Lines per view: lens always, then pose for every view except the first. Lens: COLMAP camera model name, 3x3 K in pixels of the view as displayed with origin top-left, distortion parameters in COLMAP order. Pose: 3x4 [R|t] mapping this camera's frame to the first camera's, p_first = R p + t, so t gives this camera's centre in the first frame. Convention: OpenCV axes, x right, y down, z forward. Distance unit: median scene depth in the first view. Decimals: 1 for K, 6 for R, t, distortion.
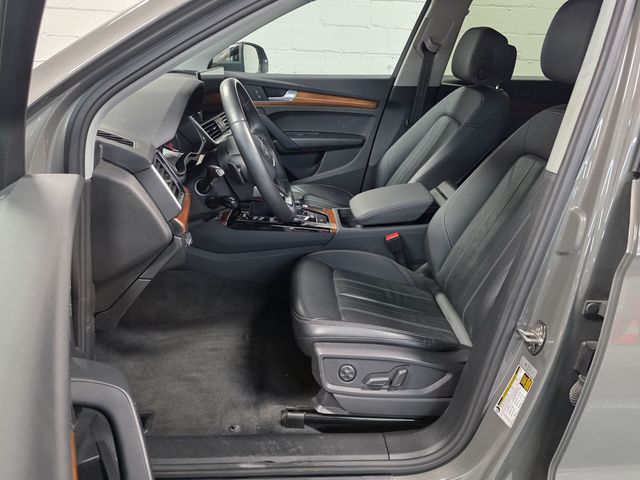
lens RADIAL K [[483.7, 0, 320.0], [0, 483.7, 247.5], [0, 0, 1]] dist [0.026010, 0.000069]
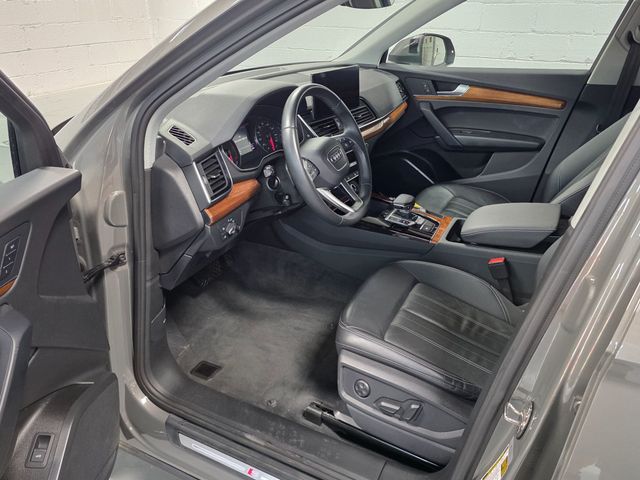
lens RADIAL K [[486.4, 0, 320.0], [0, 486.4, 240.0], [0, 0, 1]] dist [0.007992, 0.000658]
pose [[0.860326, 0.186438, -0.474426, 0.283922], [-0.172584, 0.982282, 0.073048, -0.067994], [0.479640, 0.019033, 0.877259, 0.060679]]
